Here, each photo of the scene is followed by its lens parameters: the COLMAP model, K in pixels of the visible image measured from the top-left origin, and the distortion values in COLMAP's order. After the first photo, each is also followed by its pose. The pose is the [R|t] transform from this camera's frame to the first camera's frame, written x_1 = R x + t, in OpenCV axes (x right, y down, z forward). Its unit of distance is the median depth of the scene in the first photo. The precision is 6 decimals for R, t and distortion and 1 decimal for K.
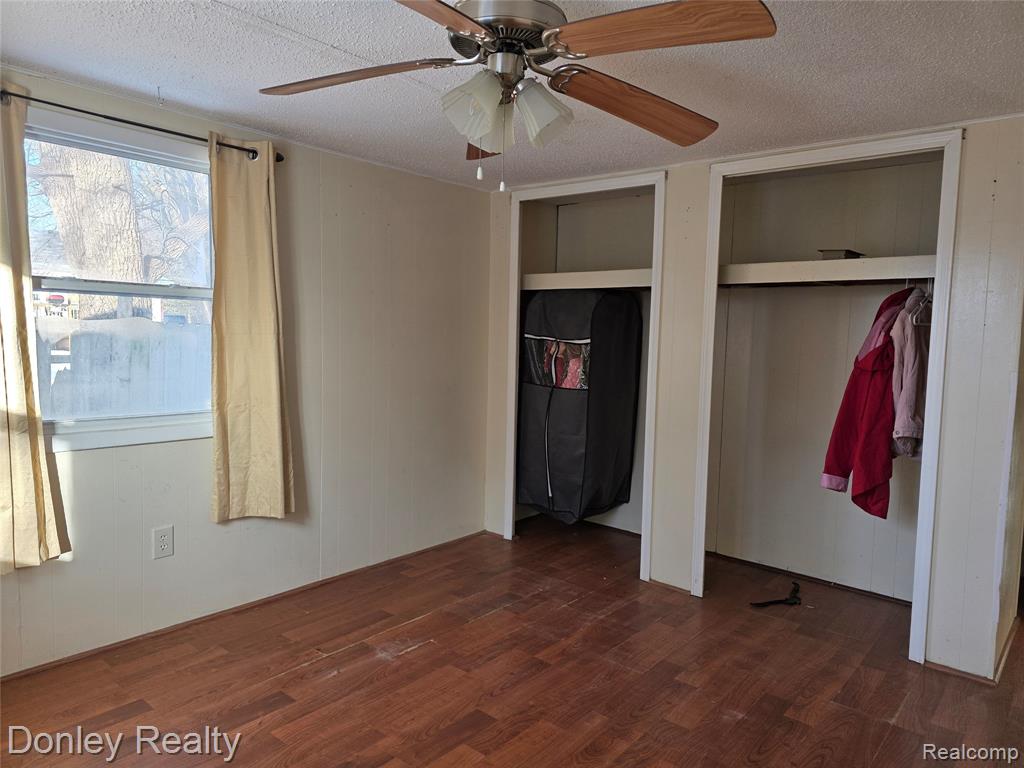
lens RADIAL K [[678.3, 0, 513.0], [0, 678.3, 379.3], [0, 0, 1]] dist [0.061243, -0.067192]
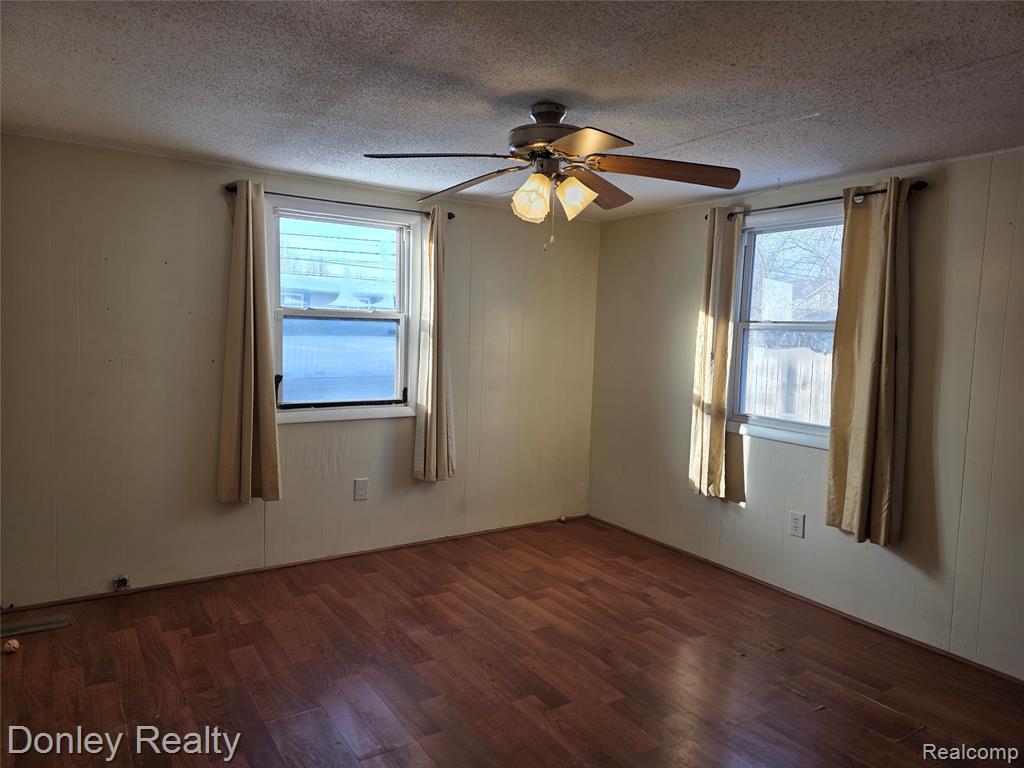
lens RADIAL K [[678.3, 0, 513.0], [0, 678.3, 379.3], [0, 0, 1]] dist [0.061243, -0.067192]
pose [[-0.262520, 0.040960, -0.964057, 0.842701], [-0.110696, 0.991224, 0.072257, -0.060988], [0.958556, 0.125686, -0.255682, 0.797828]]
